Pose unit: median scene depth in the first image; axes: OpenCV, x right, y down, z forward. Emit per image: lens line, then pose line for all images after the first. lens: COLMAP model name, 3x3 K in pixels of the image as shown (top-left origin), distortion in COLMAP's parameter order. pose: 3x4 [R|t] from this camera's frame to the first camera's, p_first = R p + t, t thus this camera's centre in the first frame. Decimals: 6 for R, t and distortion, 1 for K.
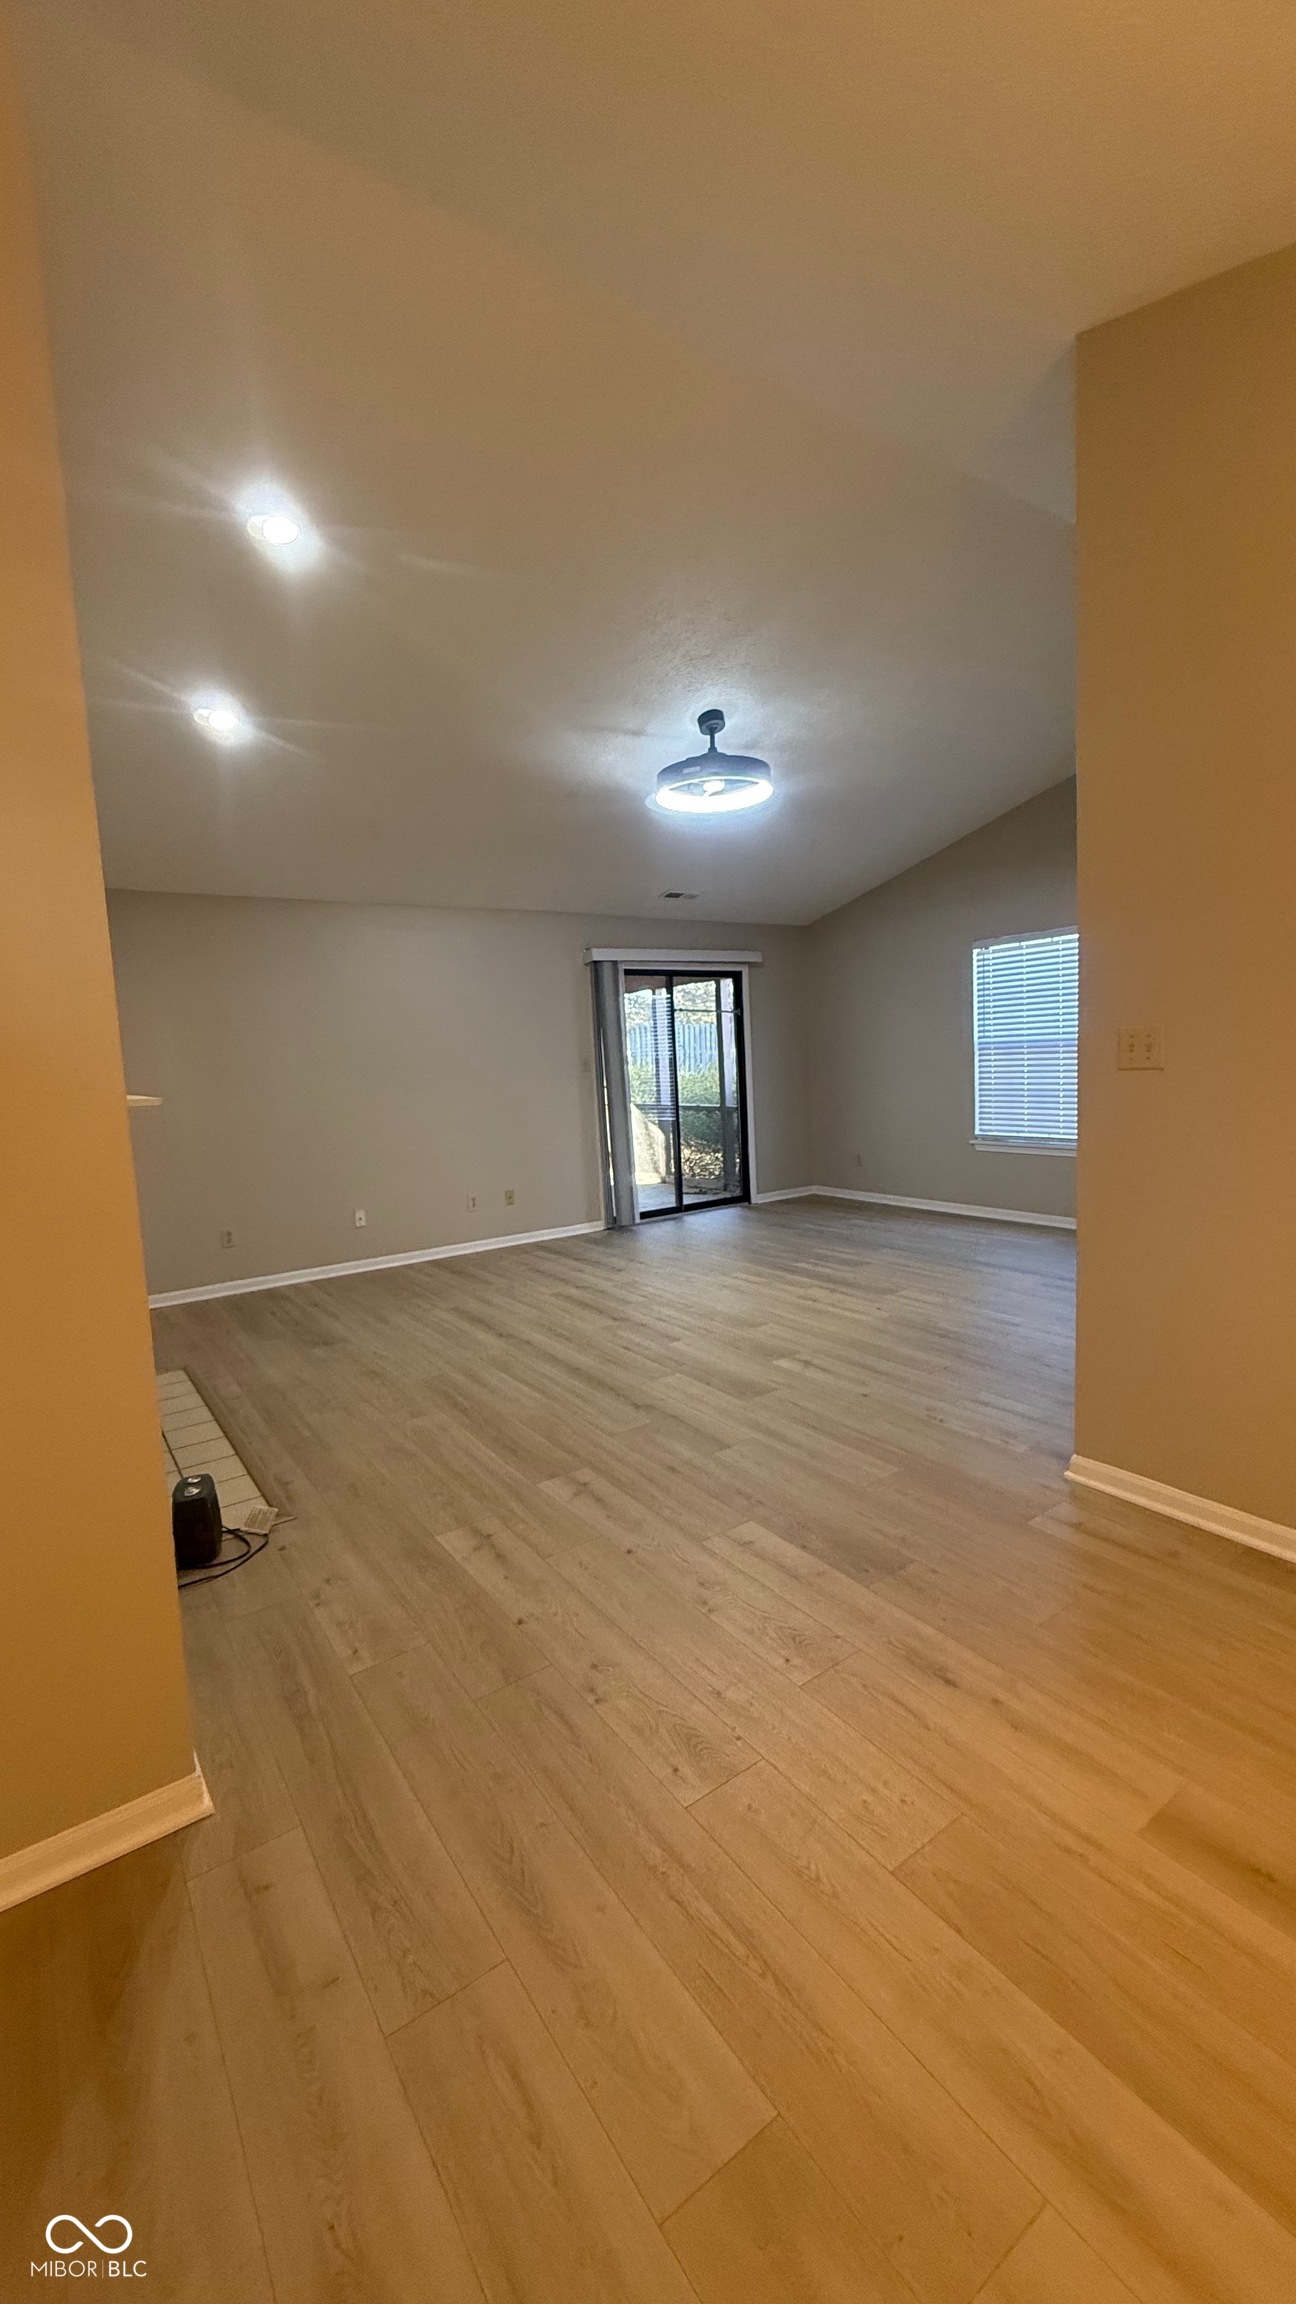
lens RADIAL K [[908.9, 0, 658.4], [0, 908.9, 1162.0], [0, 0, 1]] dist [-0.003831, 0.000181]
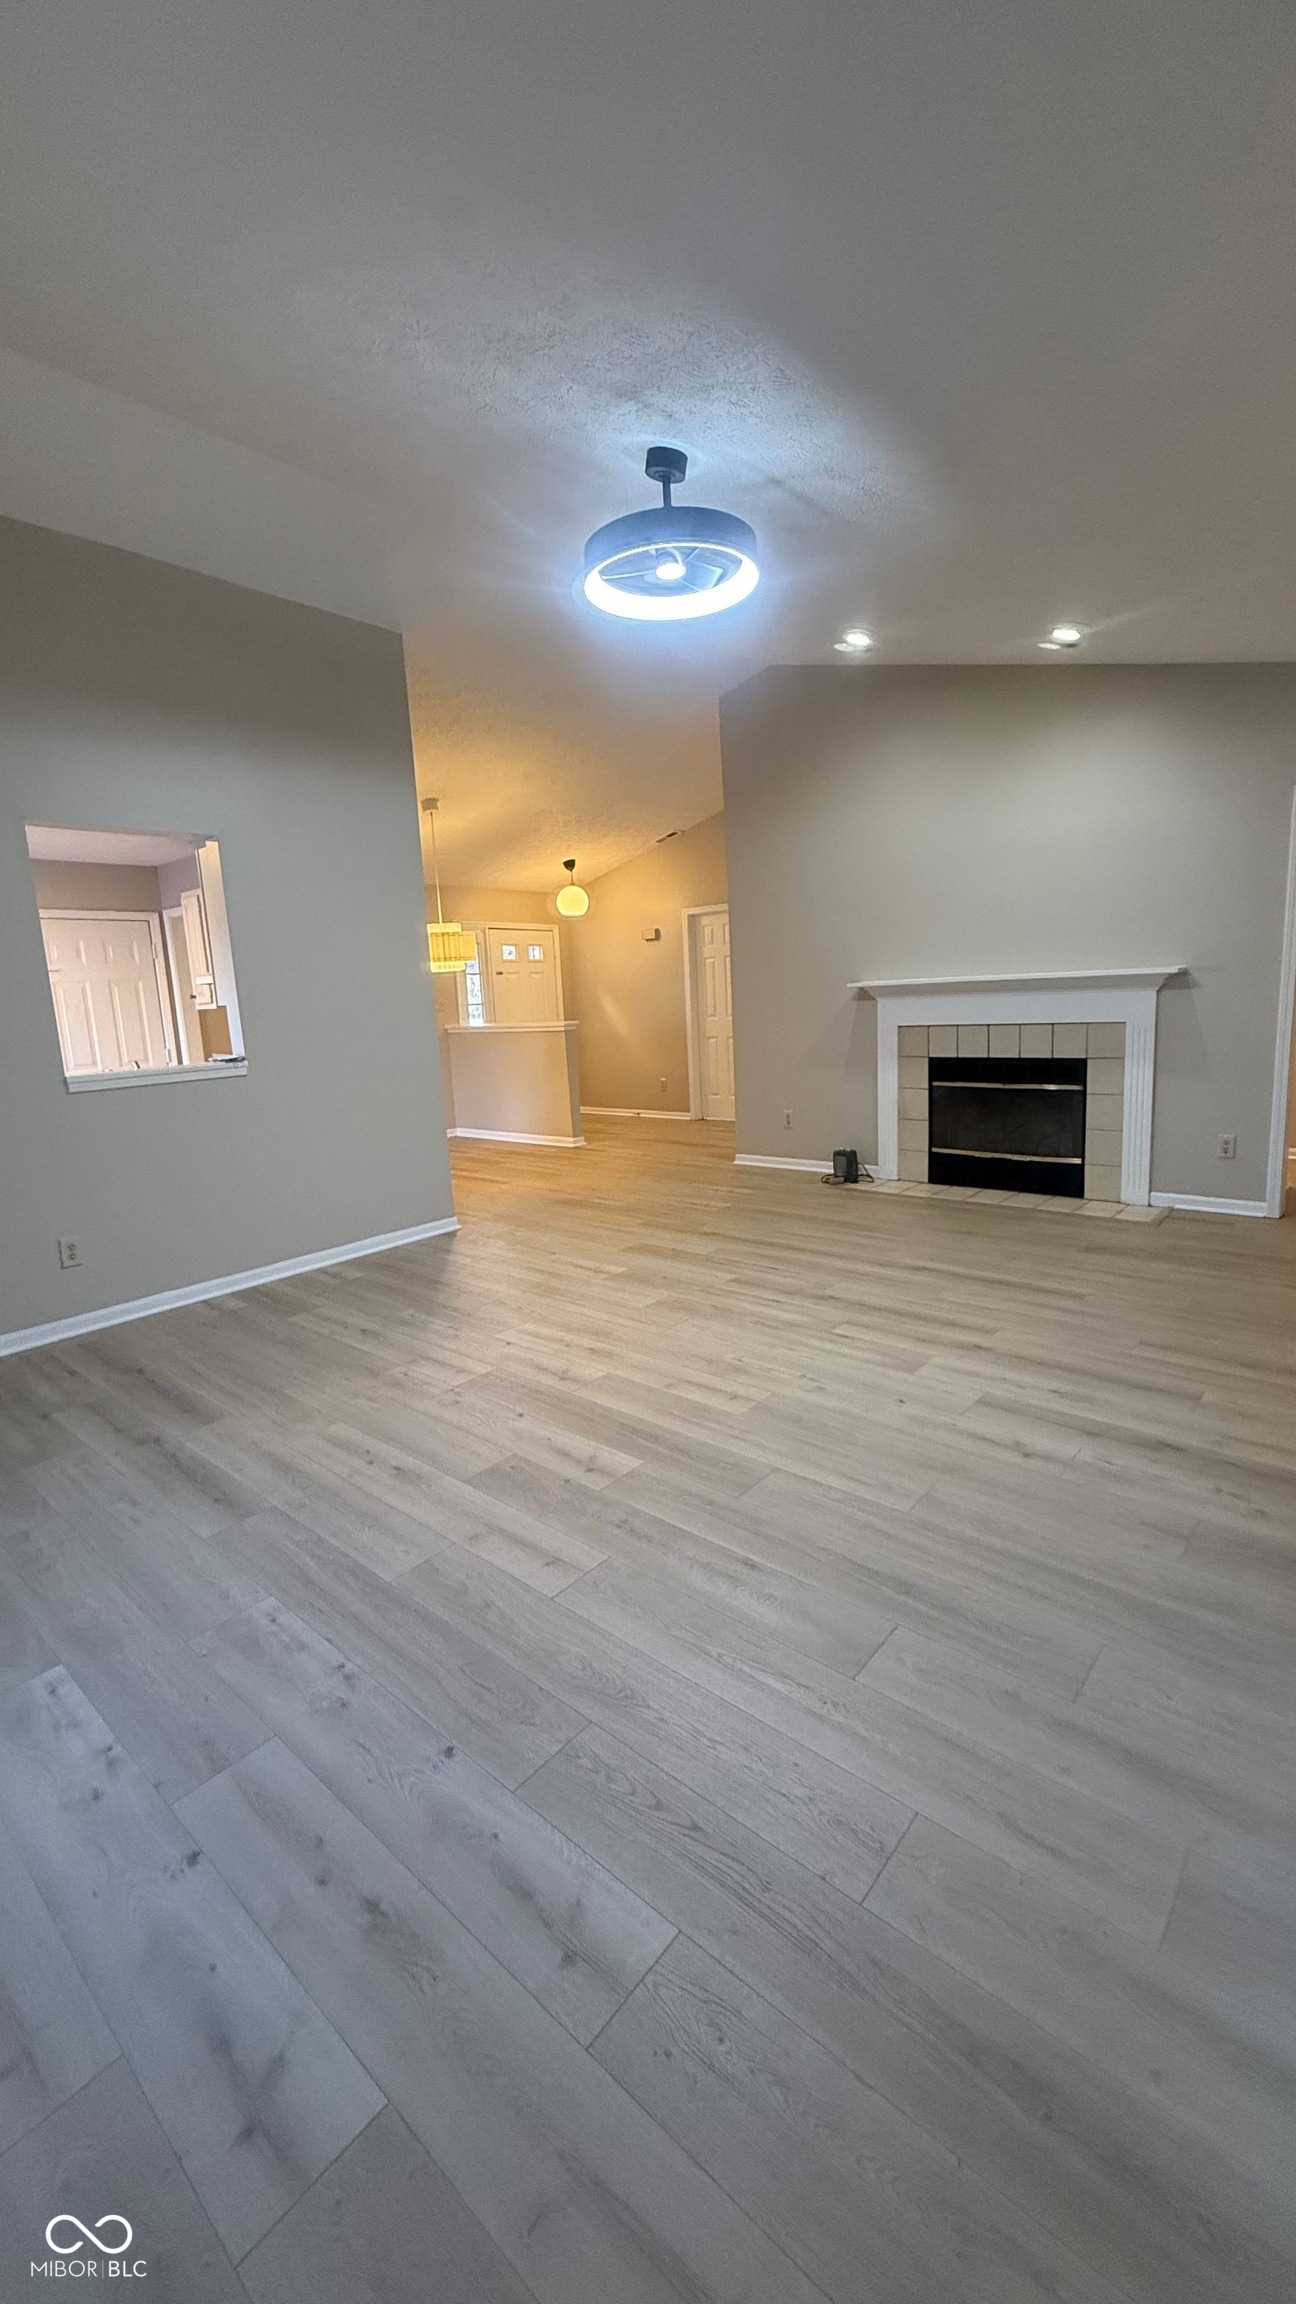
lens RADIAL K [[908.9, 0, 662.4], [0, 908.9, 1147.9], [0, 0, 1]] dist [-0.003831, 0.000181]
pose [[-0.962650, 0.136606, -0.233761, 0.289970], [0.064209, 0.953940, 0.293046, -0.219579], [0.263025, 0.267091, -0.927081, 1.792193]]
